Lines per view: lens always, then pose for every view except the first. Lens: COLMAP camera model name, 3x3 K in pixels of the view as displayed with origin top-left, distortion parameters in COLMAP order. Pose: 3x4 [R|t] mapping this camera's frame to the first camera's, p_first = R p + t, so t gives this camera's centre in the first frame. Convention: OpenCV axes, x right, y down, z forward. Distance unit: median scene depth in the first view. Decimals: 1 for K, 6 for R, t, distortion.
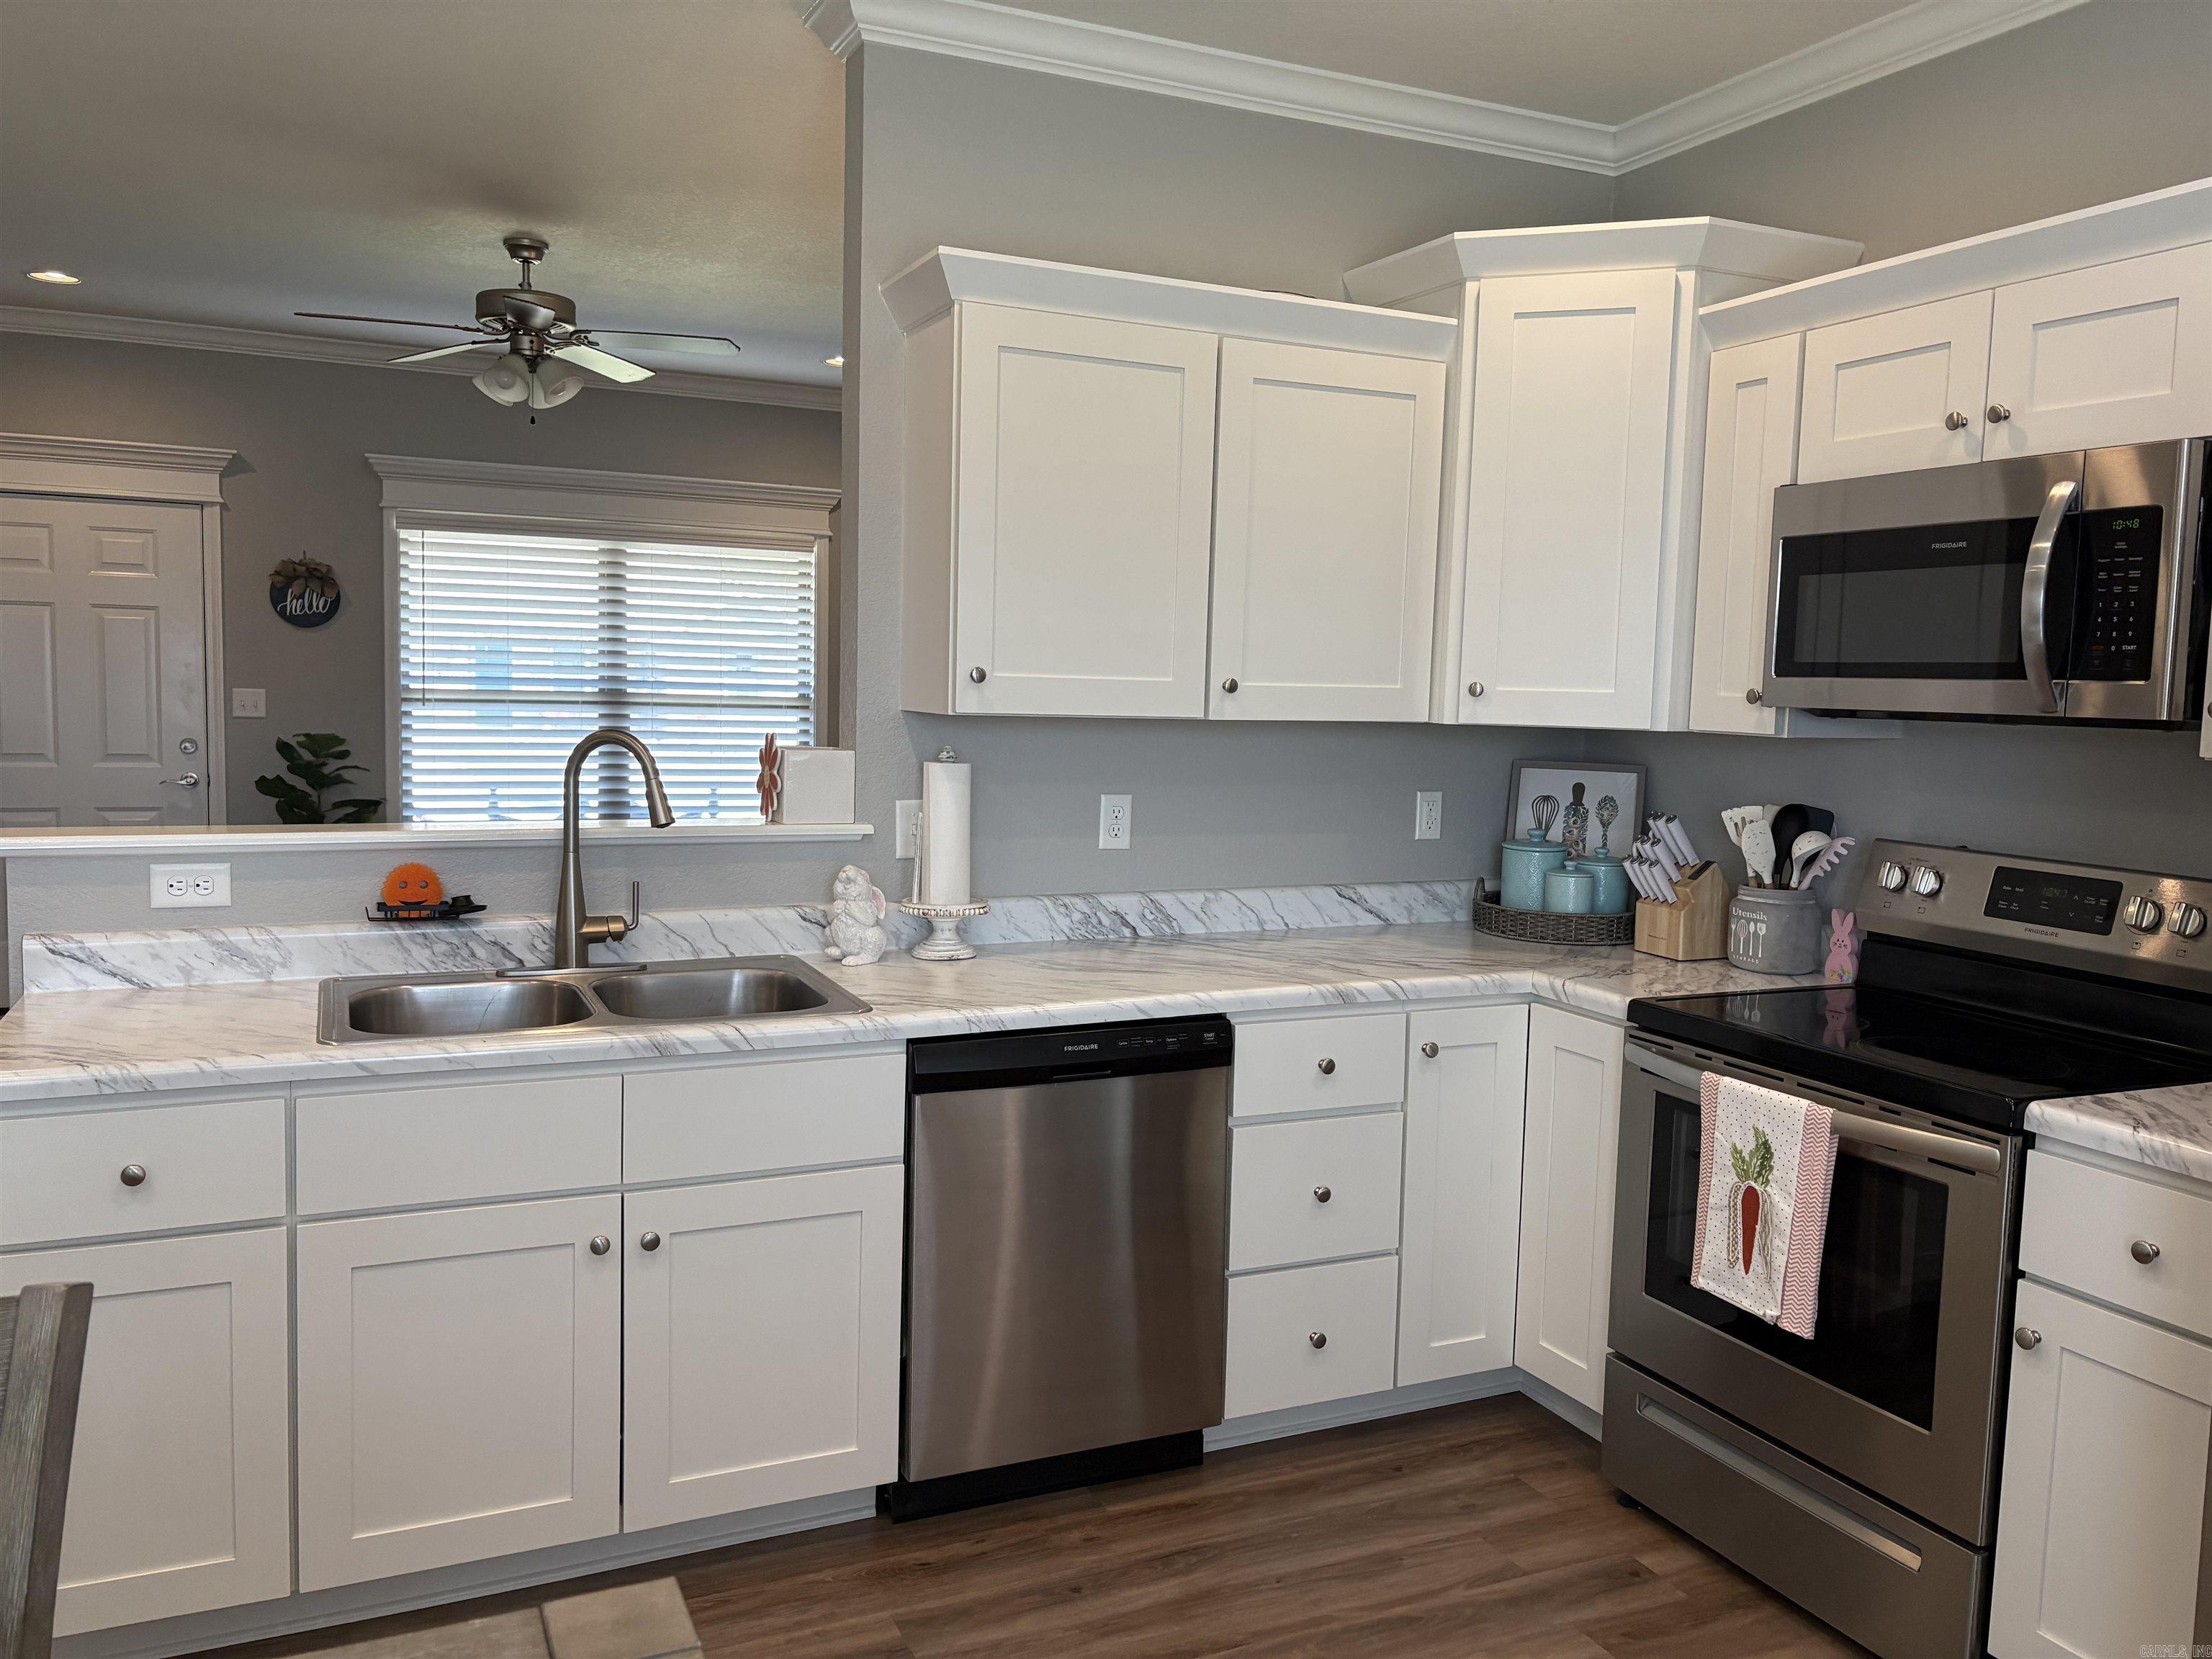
lens RADIAL K [[1669.9, 0, 1114.4], [0, 1669.9, 819.9], [0, 0, 1]] dist [0.043260, -0.040892]
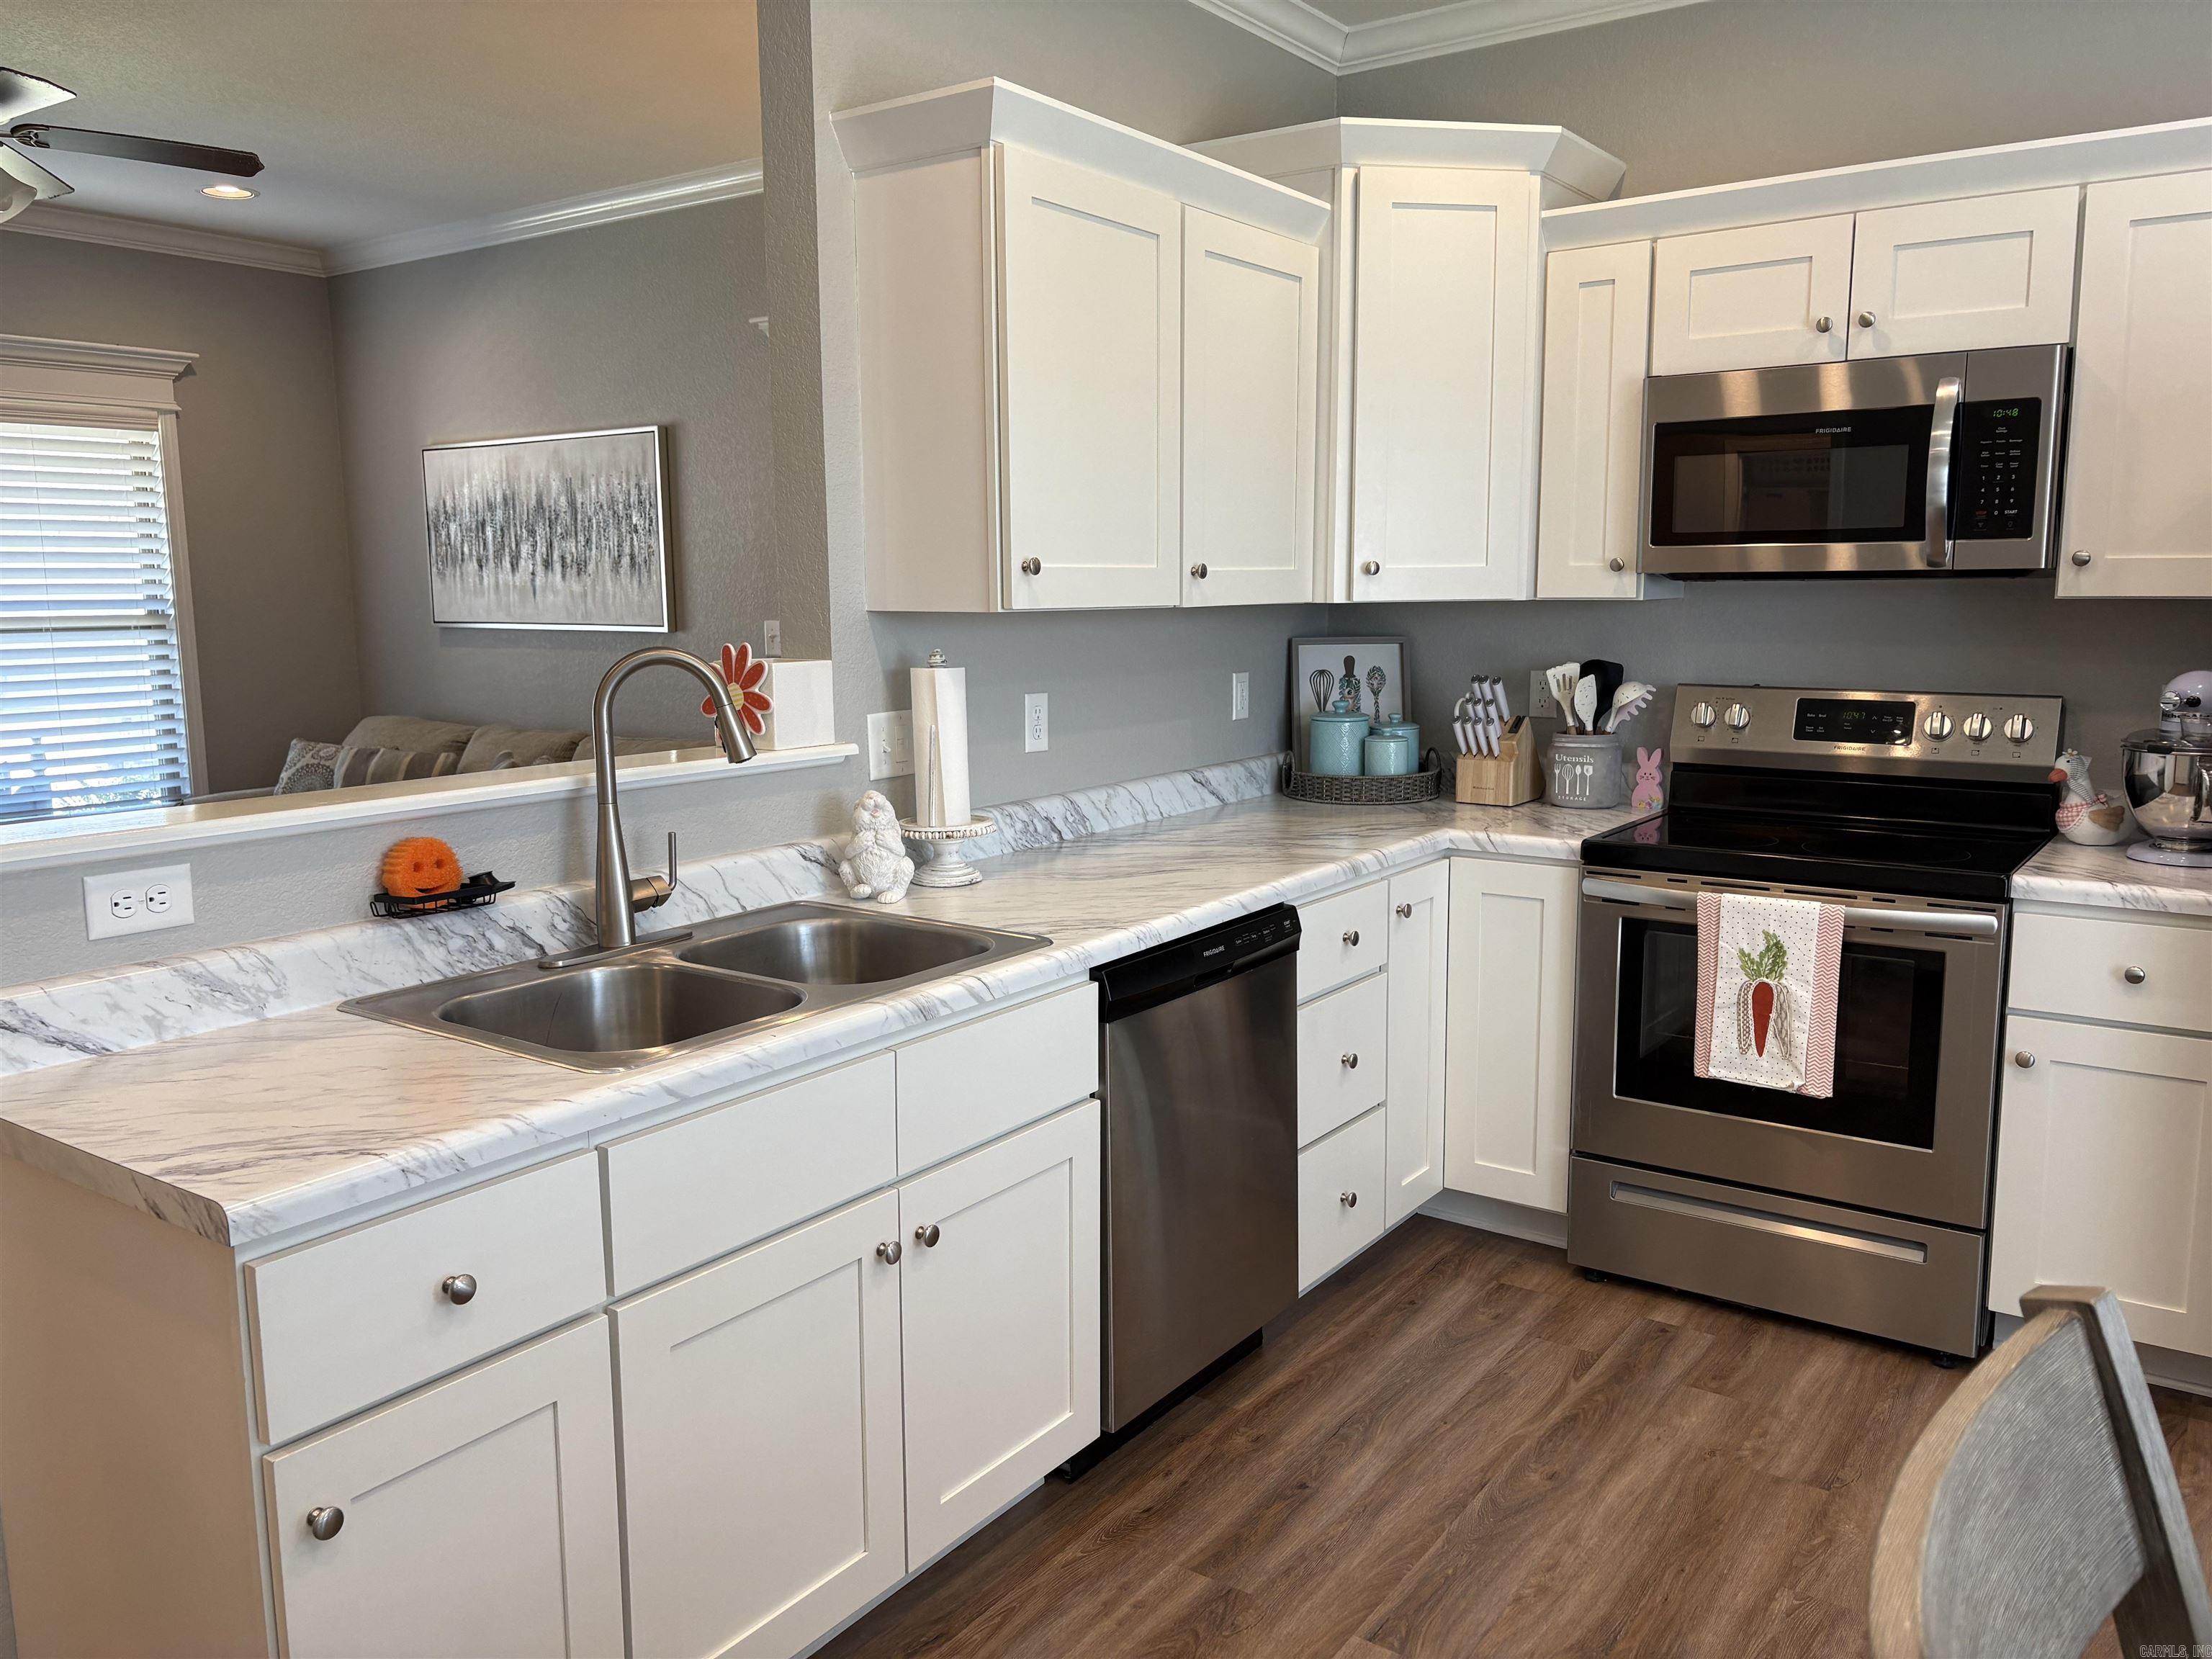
lens RADIAL K [[1669.9, 0, 1113.4], [0, 1669.9, 815.6], [0, 0, 1]] dist [0.043260, -0.040892]
pose [[0.867772, -0.103083, 0.486154, -0.502440], [0.073773, 0.994132, 0.079110, -0.020794], [-0.491456, -0.032785, 0.870285, 0.181434]]
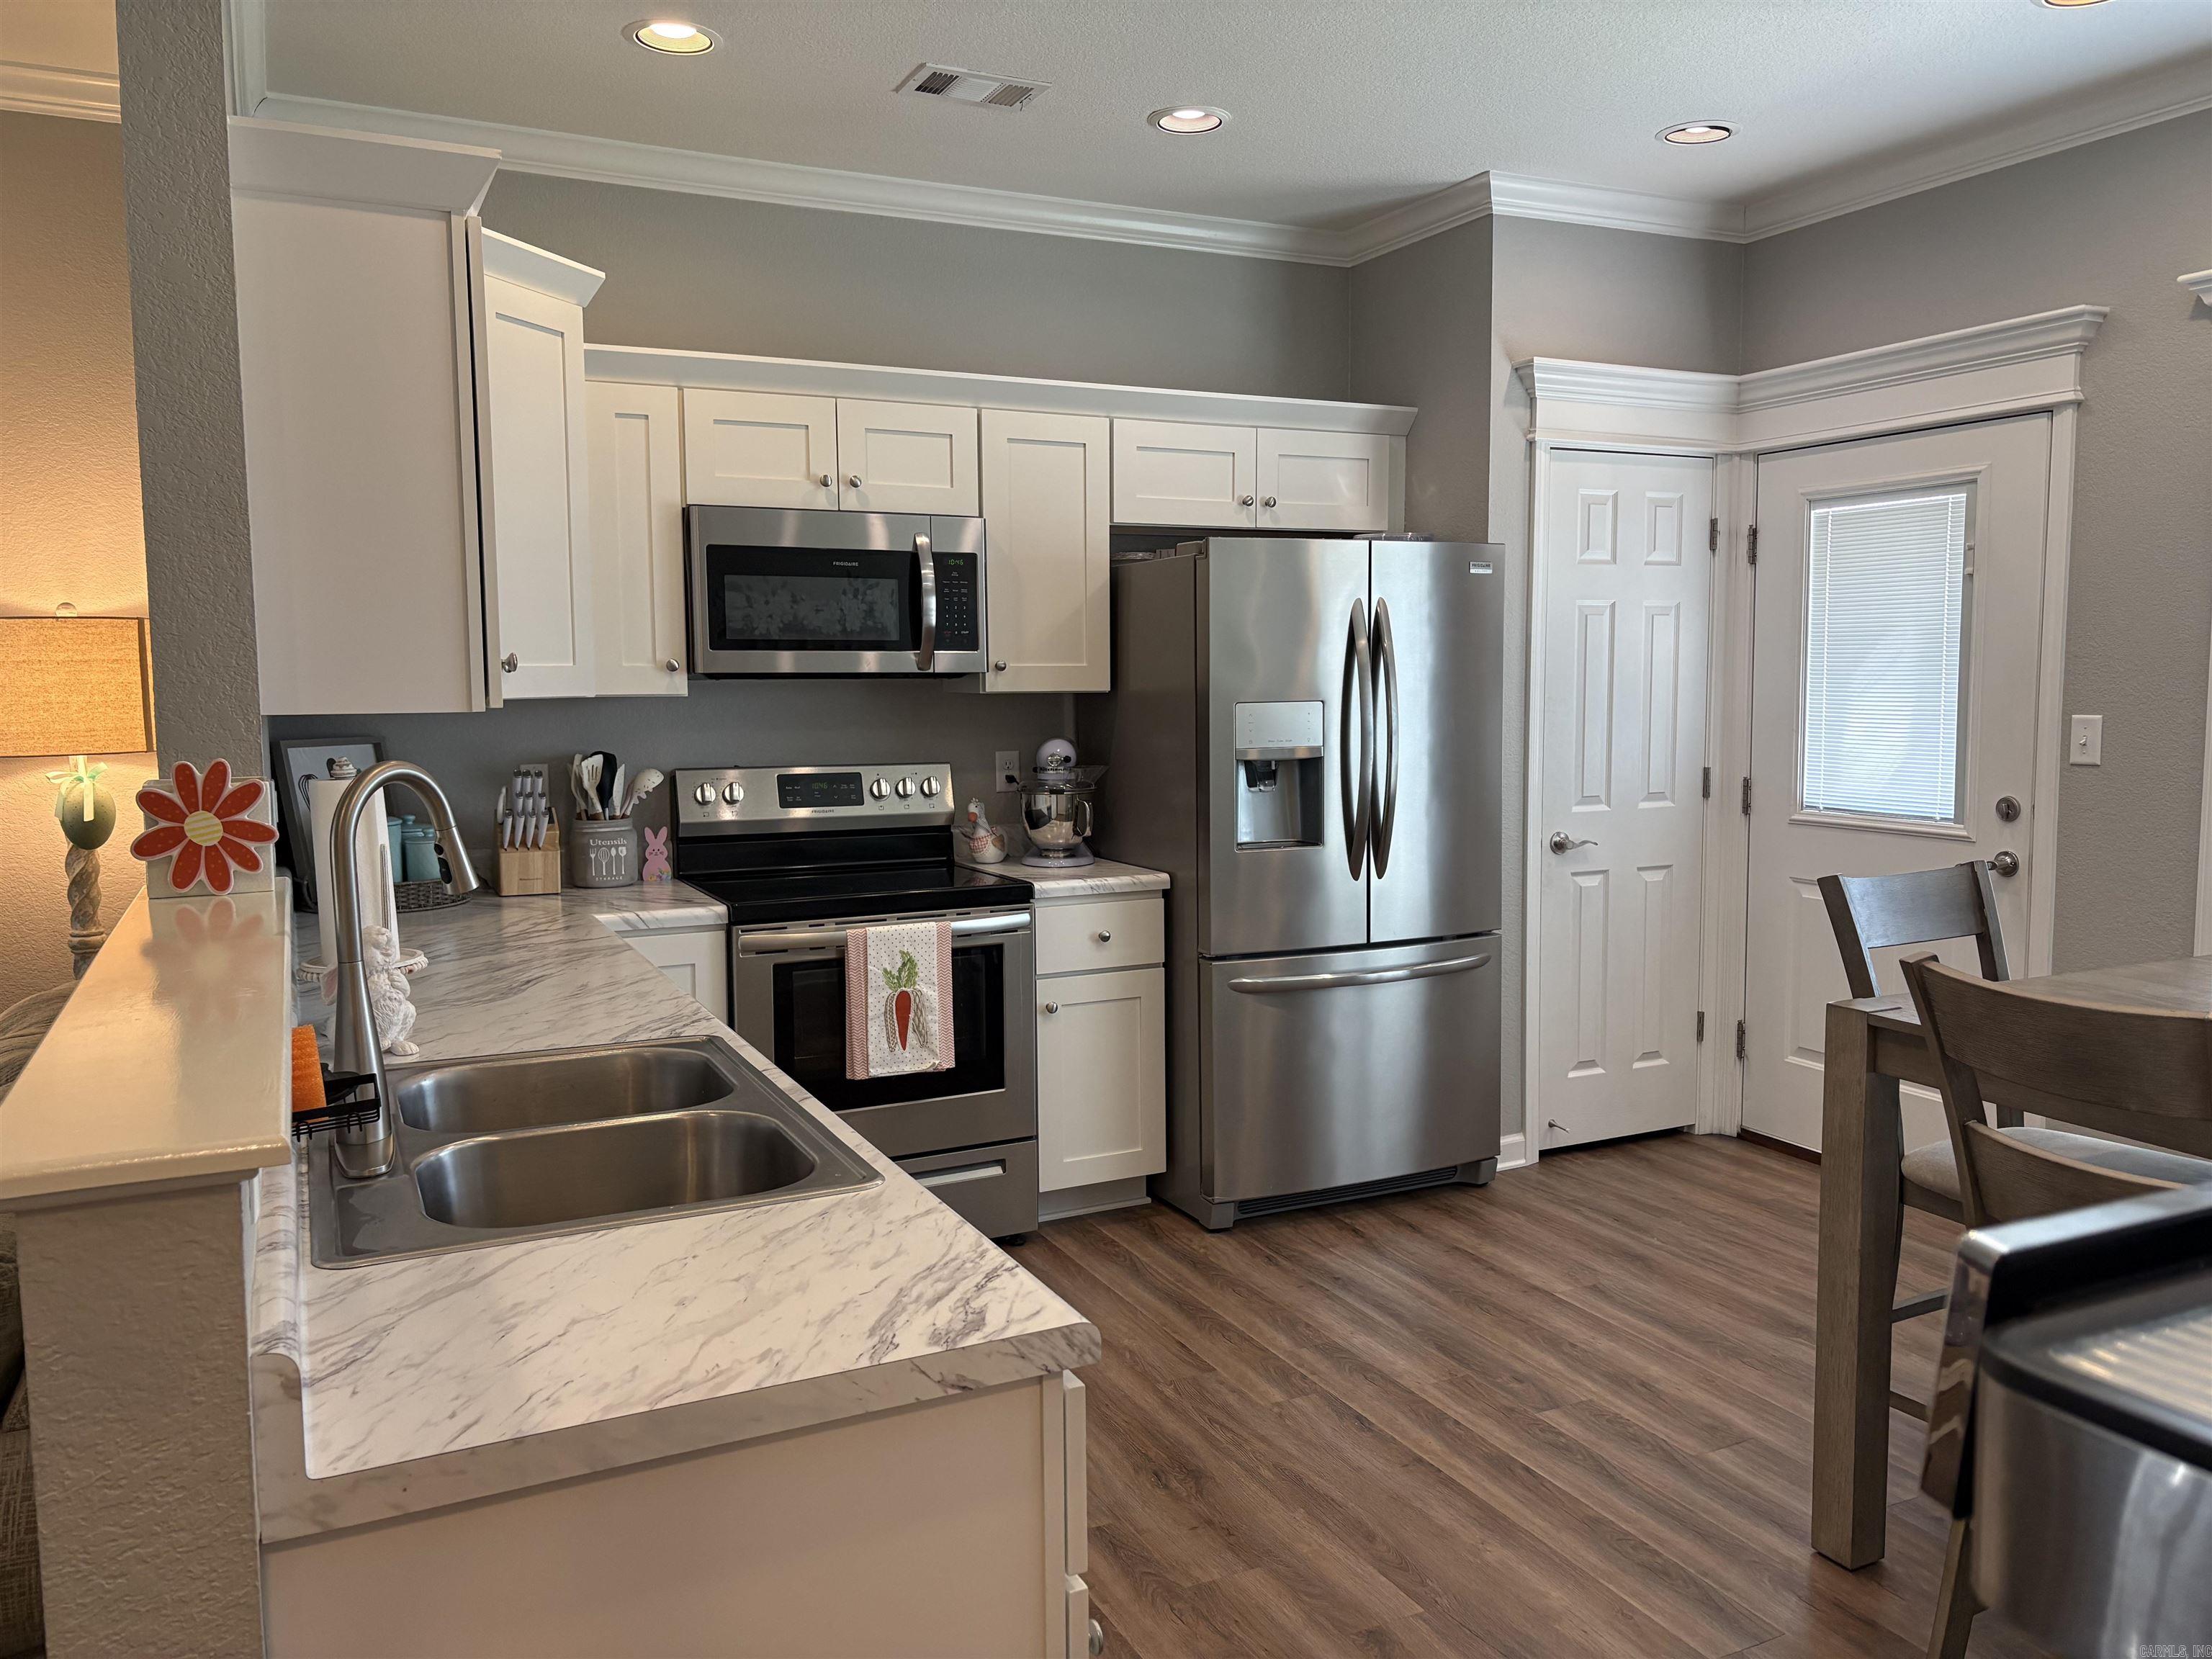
lens RADIAL K [[1669.9, 0, 1103.5], [0, 1669.9, 827.6], [0, 0, 1]] dist [0.043260, -0.040892]
pose [[-0.022490, -0.124444, 0.991972, -0.956285], [0.089881, 0.987953, 0.125977, -0.086581], [-0.995699, 0.091992, -0.011034, 0.723548]]
